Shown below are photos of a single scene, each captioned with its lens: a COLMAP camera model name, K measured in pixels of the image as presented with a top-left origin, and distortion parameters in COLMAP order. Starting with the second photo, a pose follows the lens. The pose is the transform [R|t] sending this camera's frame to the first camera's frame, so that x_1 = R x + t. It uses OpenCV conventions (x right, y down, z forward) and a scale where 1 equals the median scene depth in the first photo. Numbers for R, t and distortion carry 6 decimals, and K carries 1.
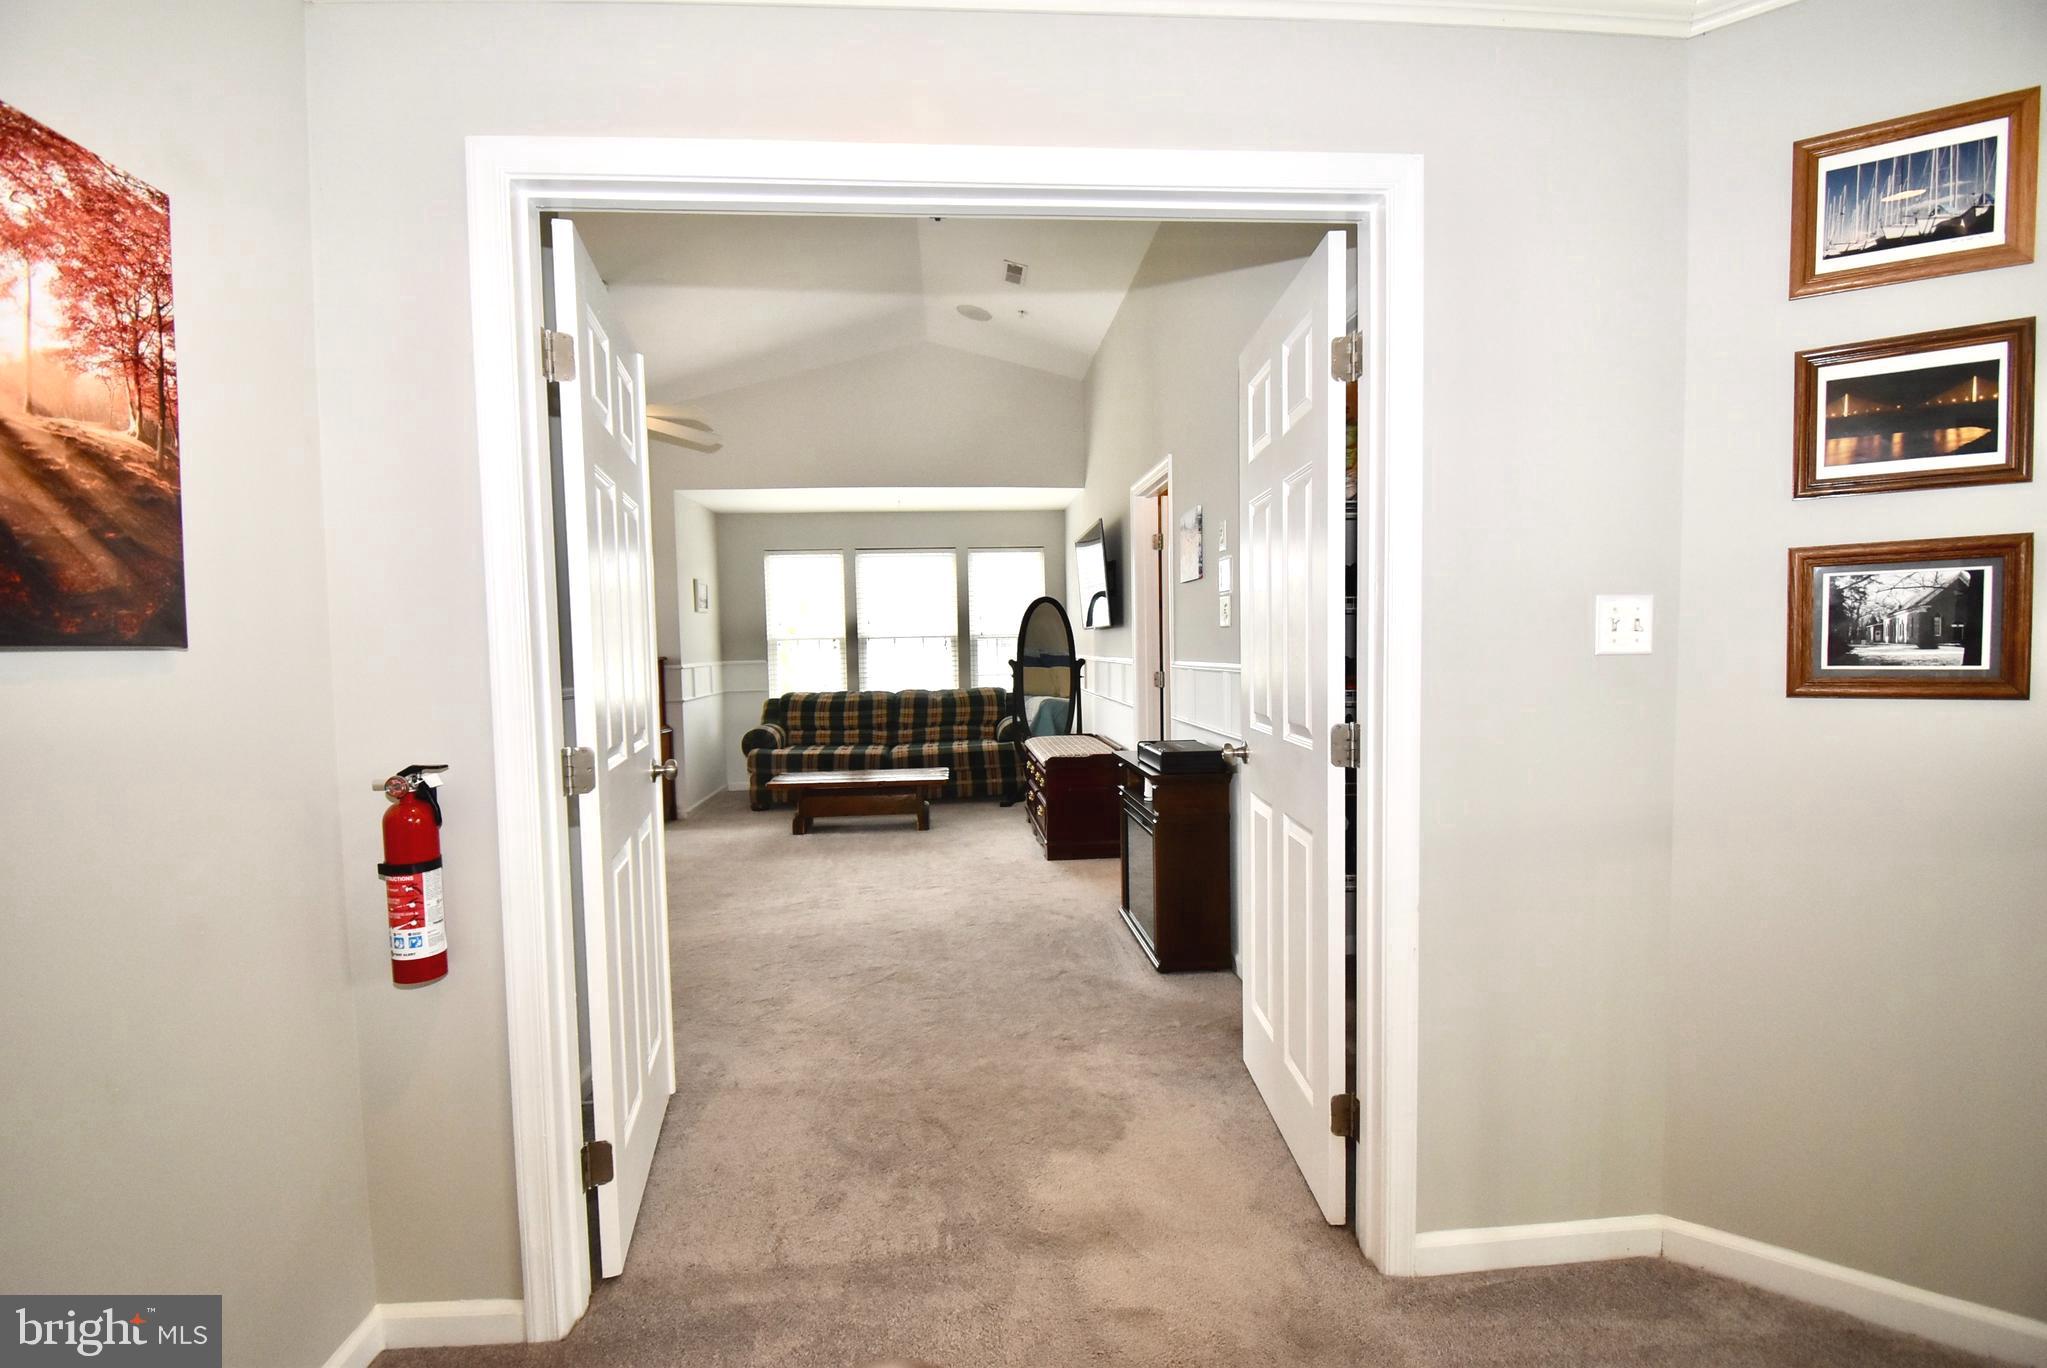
lens RADIAL K [[918.1, 0, 1023.5], [0, 918.1, 684.0], [0, 0, 1]] dist [-0.000926, -0.000818]
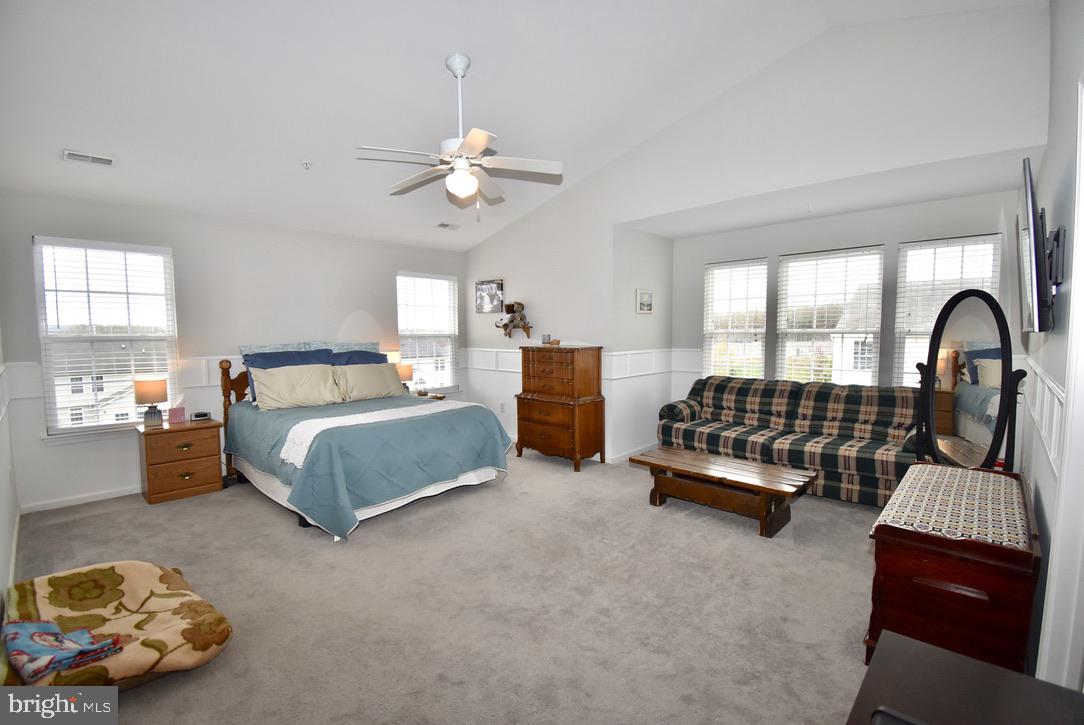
lens RADIAL K [[497.6, 0, 547.4], [0, 497.6, 368.0], [0, 0, 1]] dist [-0.000442, -0.000640]
pose [[0.685684, 0.074529, -0.724074, 0.080993], [-0.047626, 0.997206, 0.057541, -0.029833], [0.726340, -0.004970, 0.687318, 0.388516]]
